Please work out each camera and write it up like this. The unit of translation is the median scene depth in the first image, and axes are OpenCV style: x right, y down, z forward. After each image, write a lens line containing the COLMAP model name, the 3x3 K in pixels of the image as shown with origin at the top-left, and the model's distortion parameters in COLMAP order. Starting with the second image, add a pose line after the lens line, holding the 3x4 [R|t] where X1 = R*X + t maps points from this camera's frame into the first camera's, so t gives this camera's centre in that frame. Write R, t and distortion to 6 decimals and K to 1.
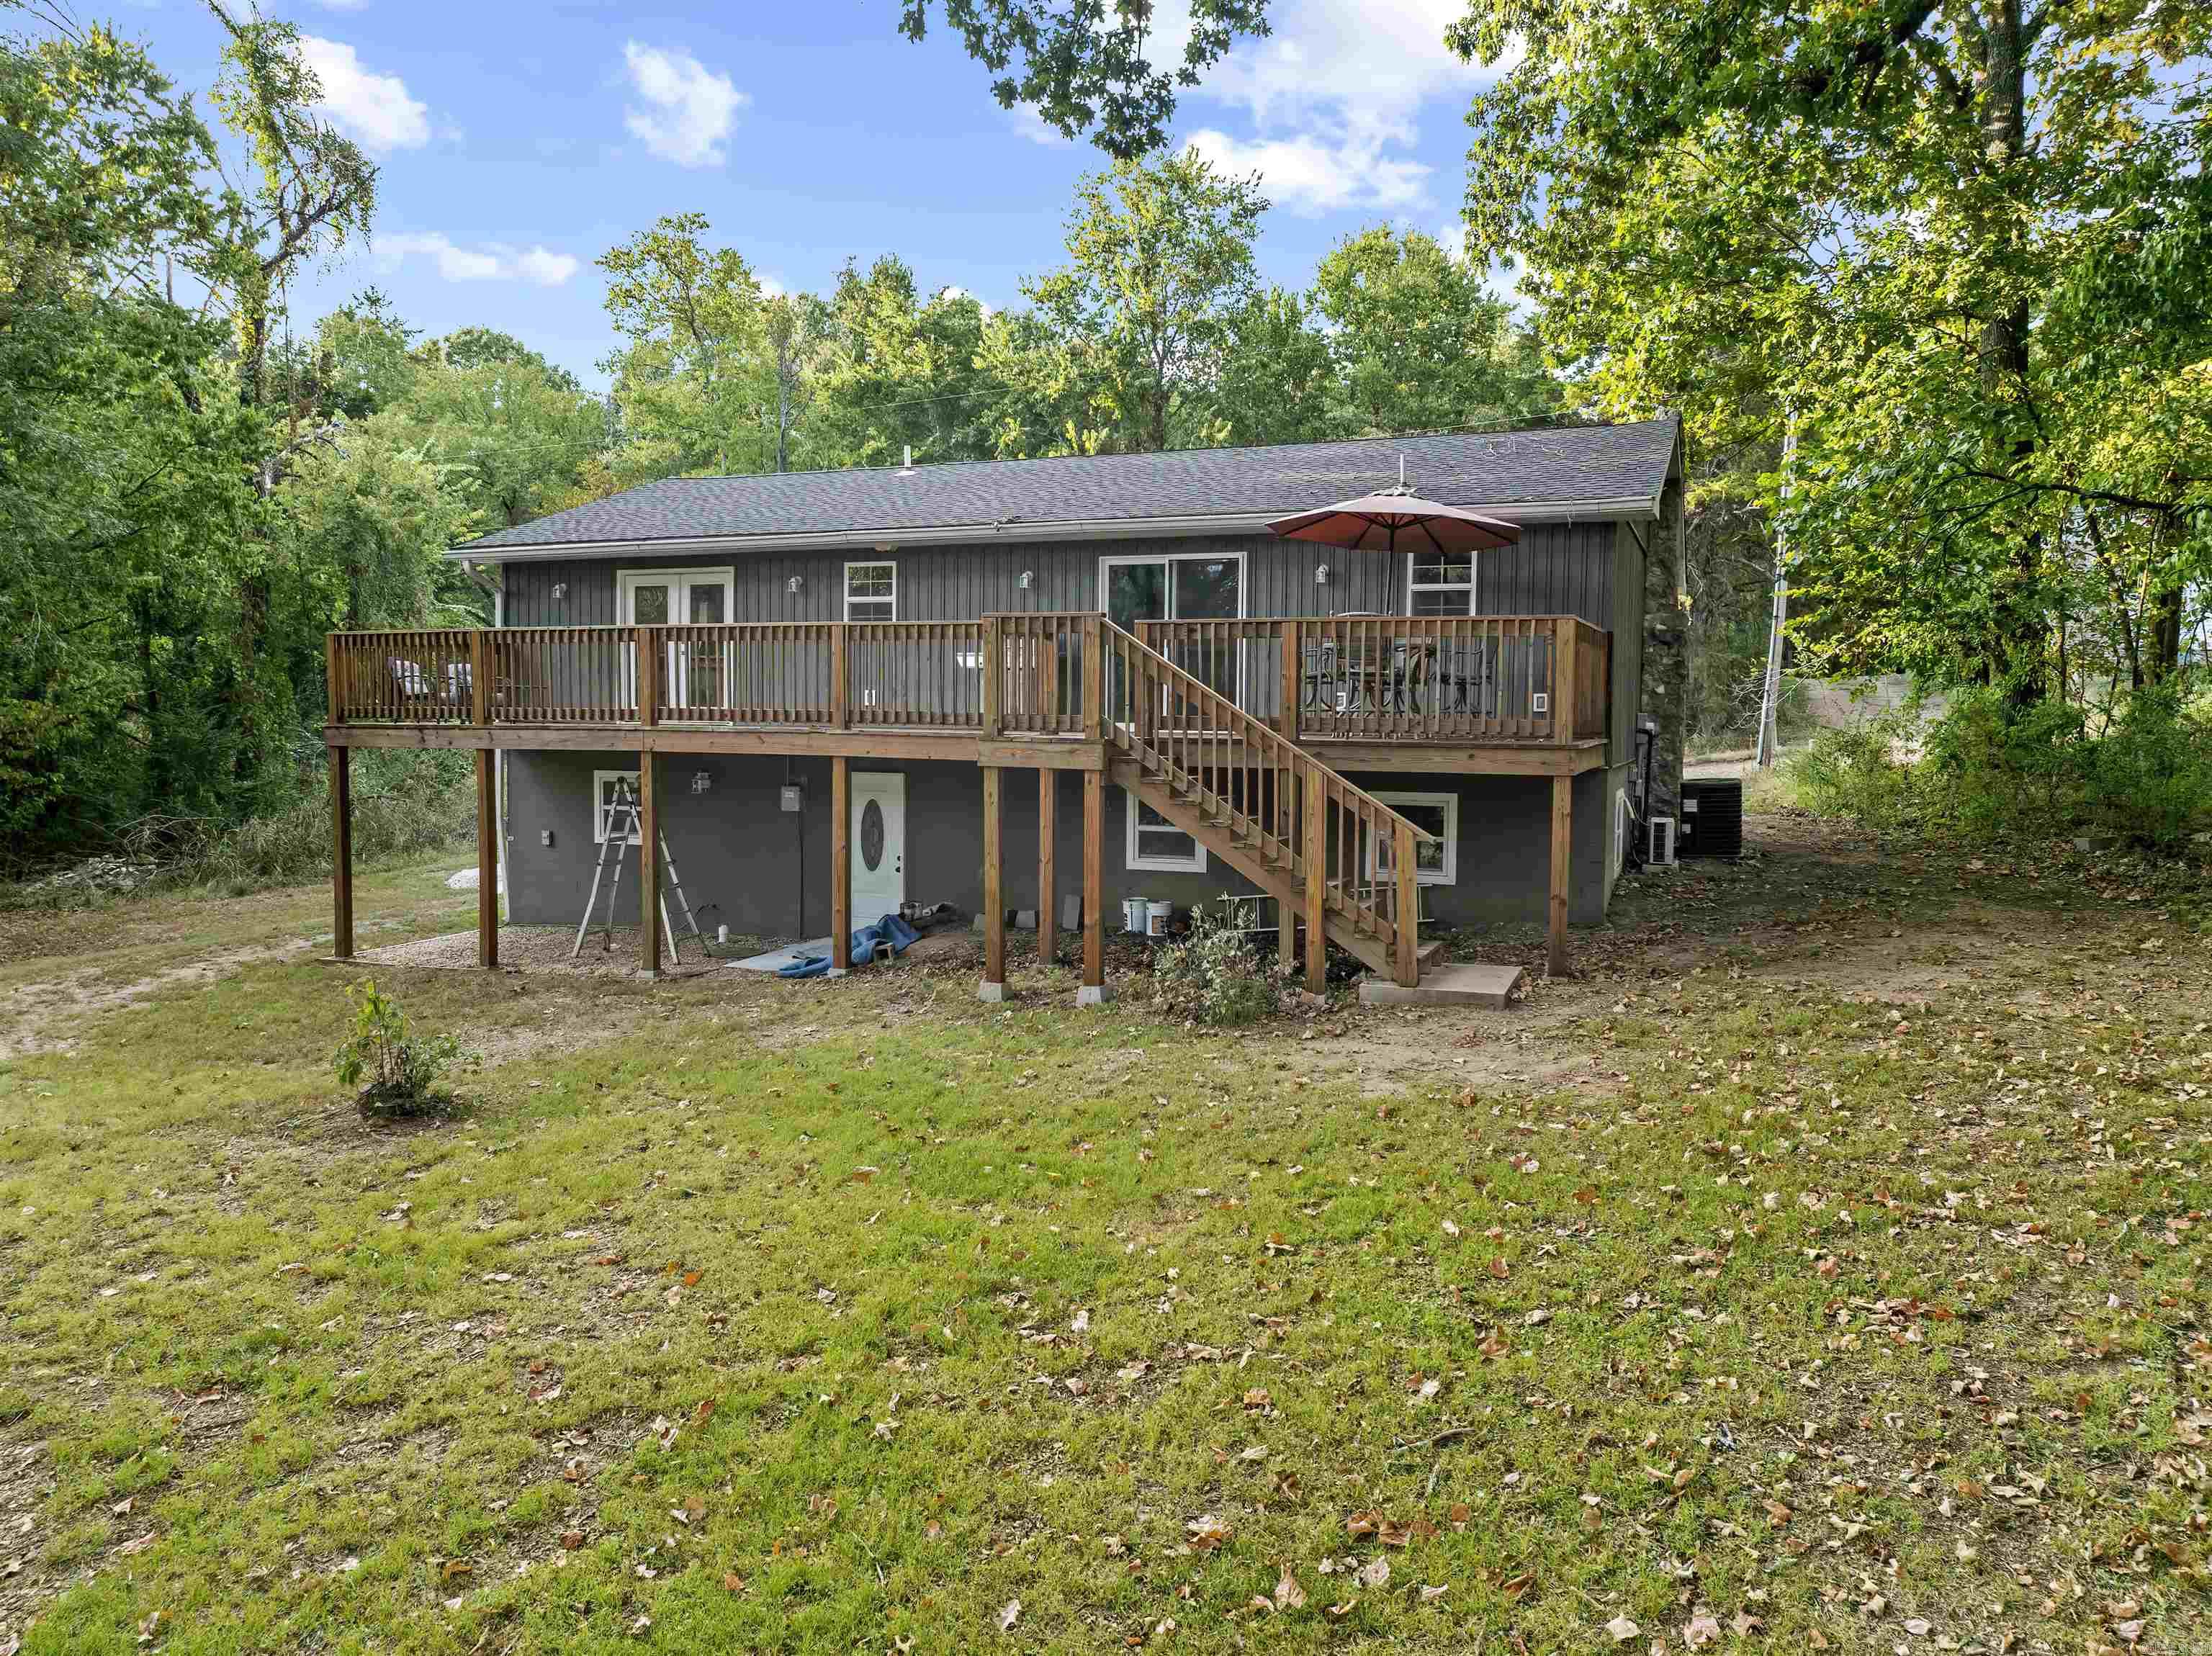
lens RADIAL K [[1586.1, 0, 1105.0], [0, 1586.1, 814.5], [0, 0, 1]] dist [-0.047251, 0.005628]
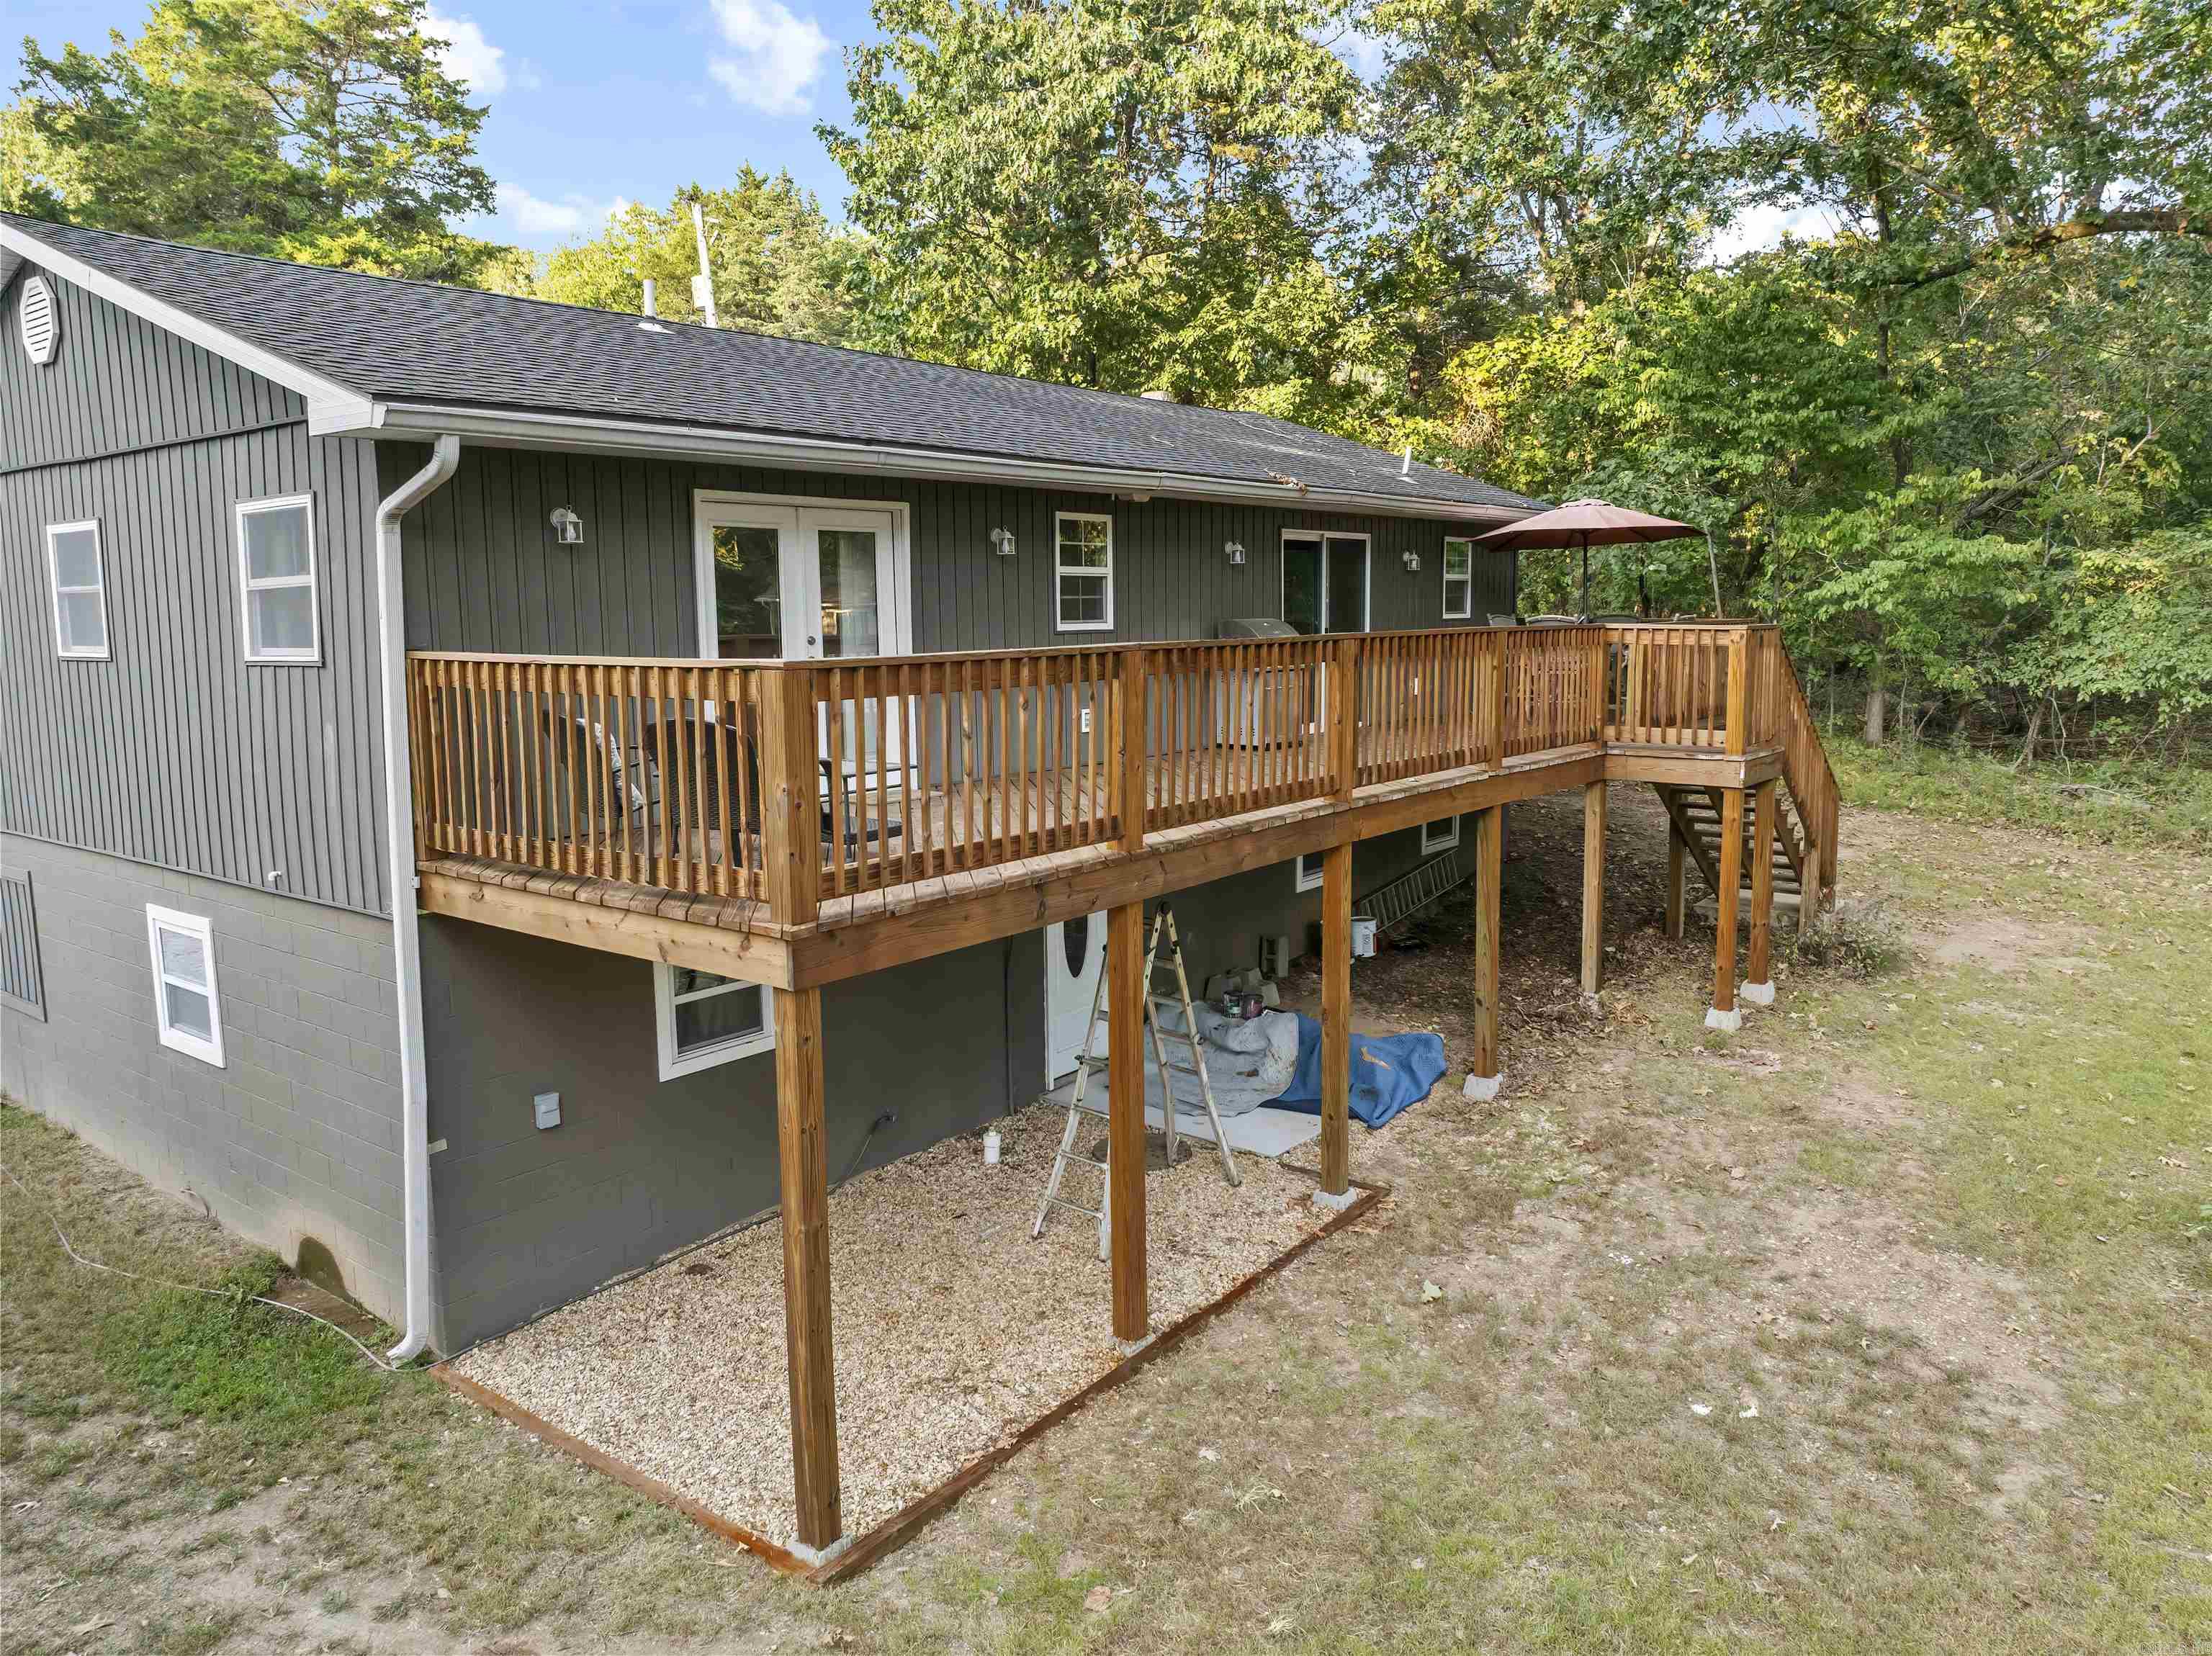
lens RADIAL K [[1586.1, 0, 1105.0], [0, 1586.1, 814.5], [0, 0, 1]] dist [-0.047251, 0.005628]
pose [[0.237565, -0.149235, 0.959839, -0.614940], [0.059218, 0.988515, 0.139037, -0.098135], [-0.969565, 0.023809, 0.243674, 0.644610]]
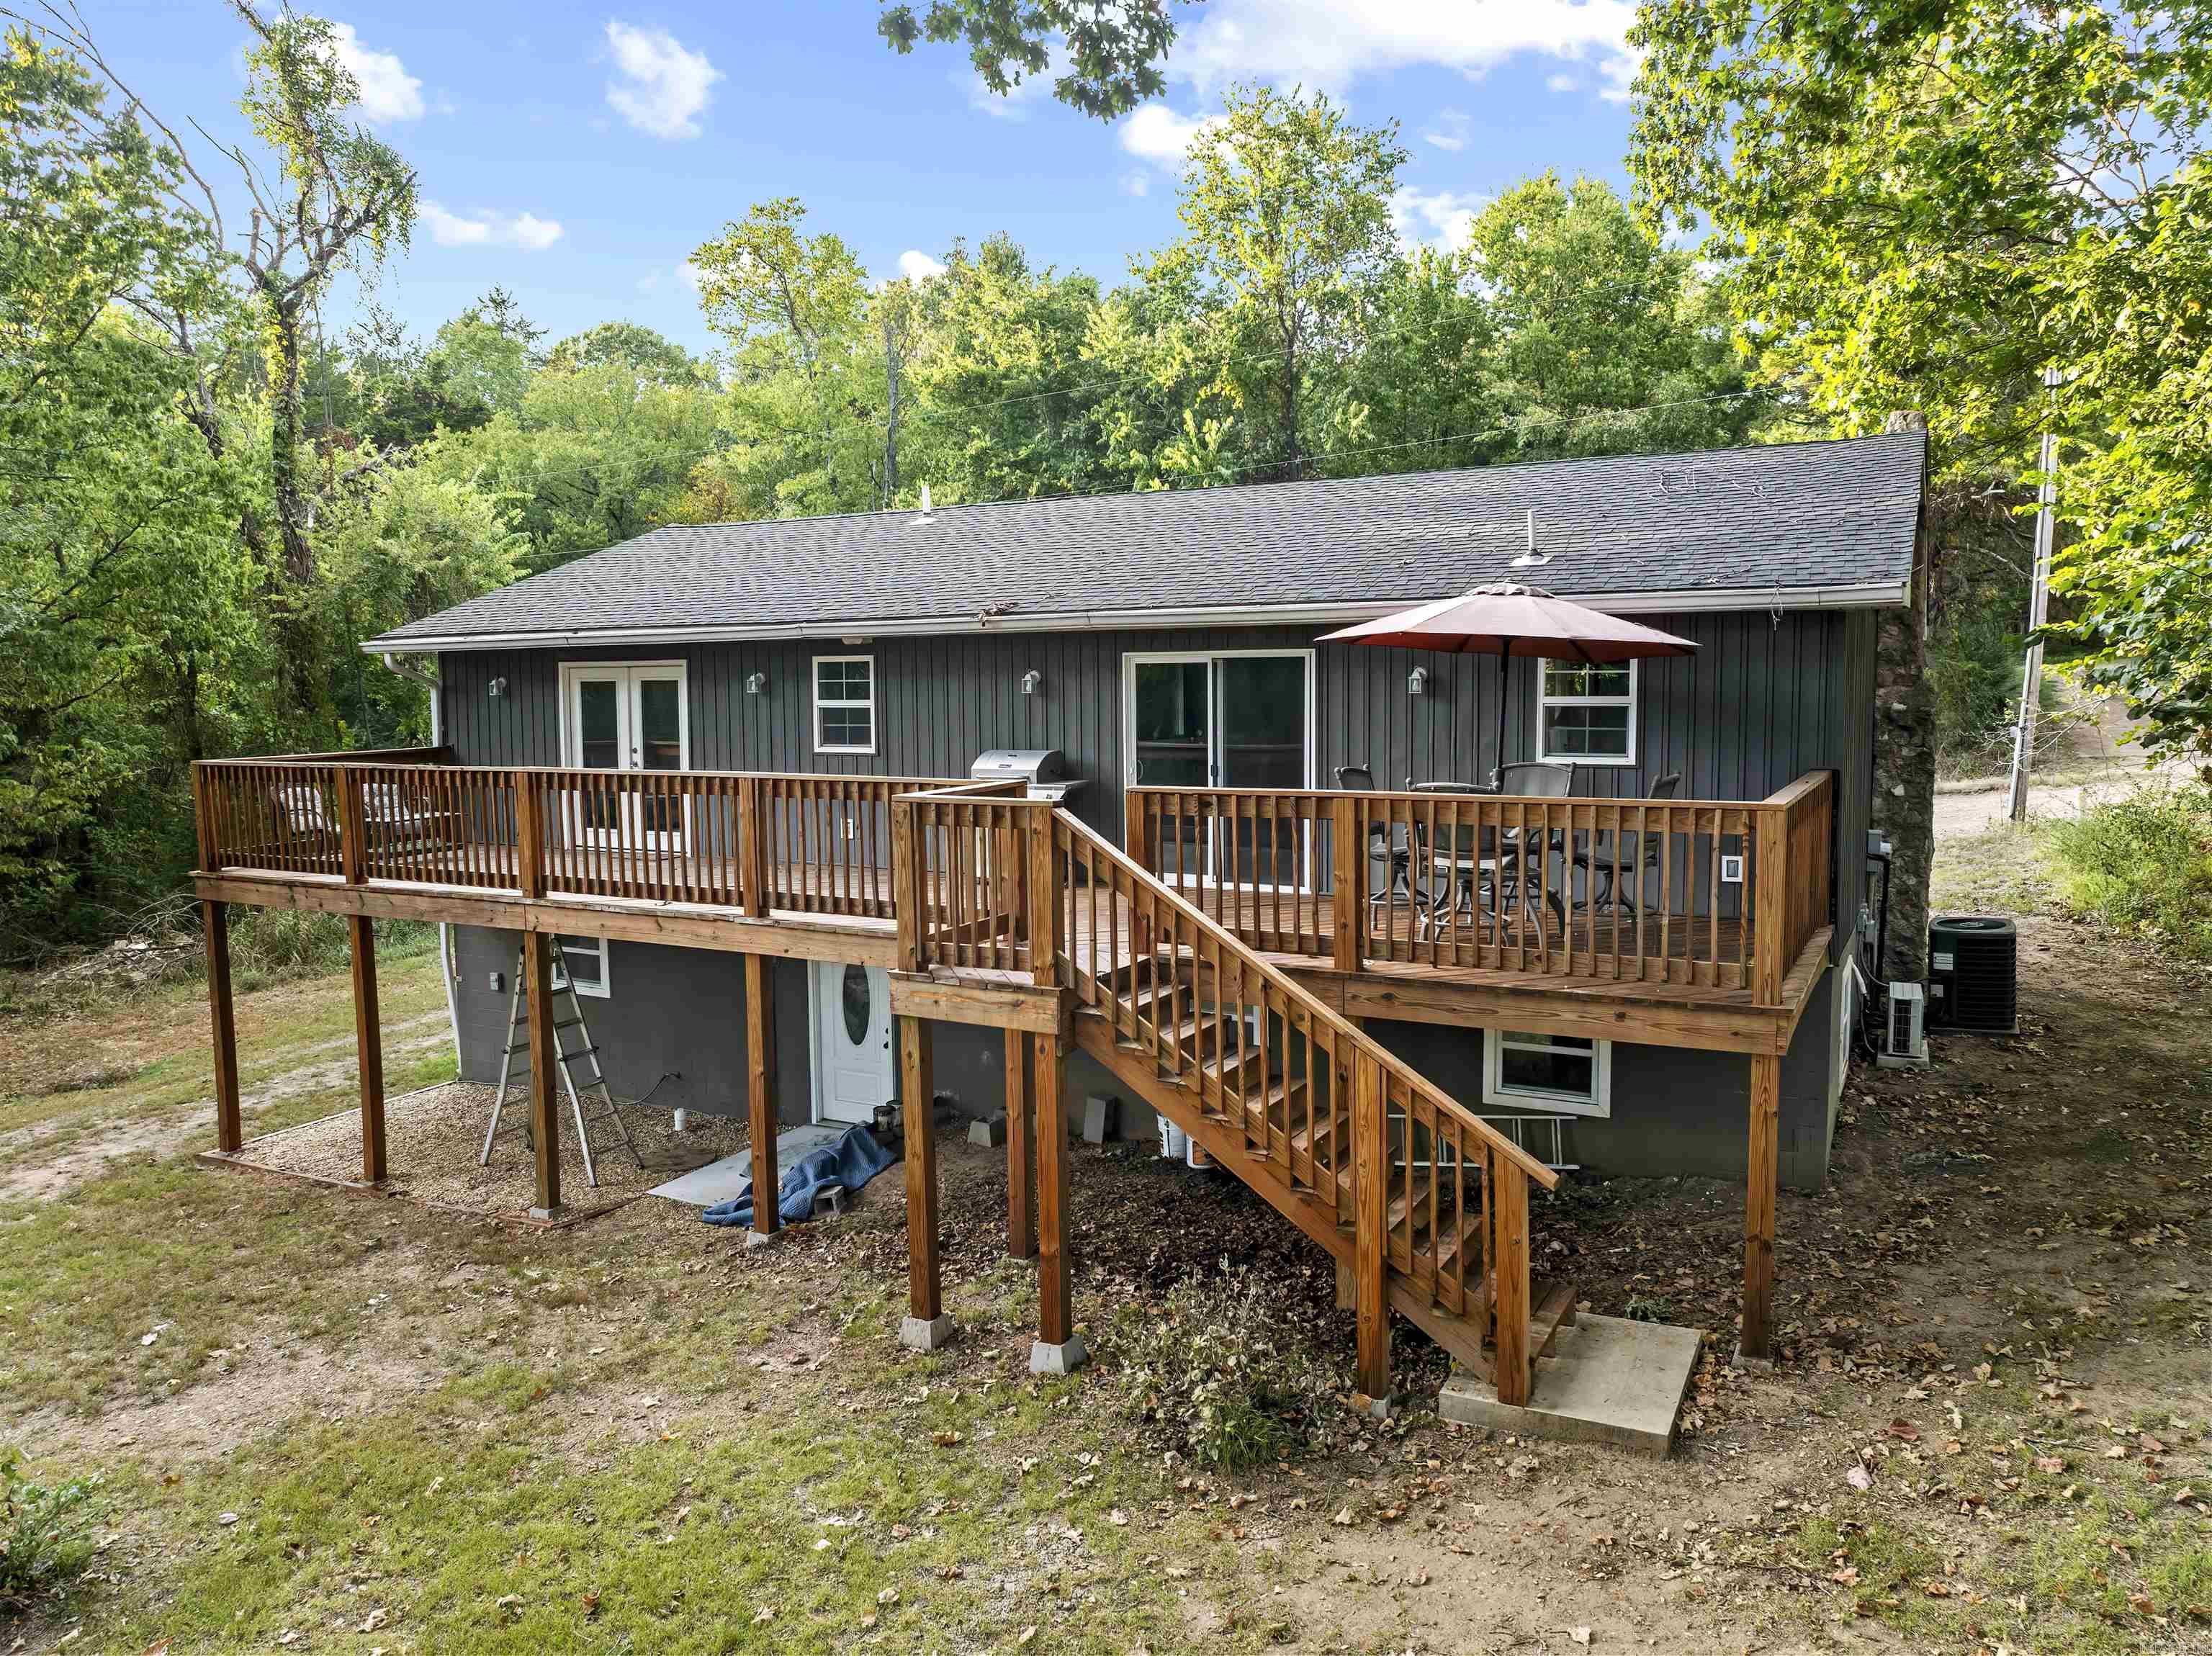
lens RADIAL K [[1586.1, 0, 1105.0], [0, 1586.1, 814.5], [0, 0, 1]] dist [-0.047251, 0.005628]
pose [[0.993523, -0.012836, -0.112907, 0.052193], [0.015384, 0.999646, 0.021724, -0.074444], [0.112589, -0.023320, 0.993368, 0.182912]]
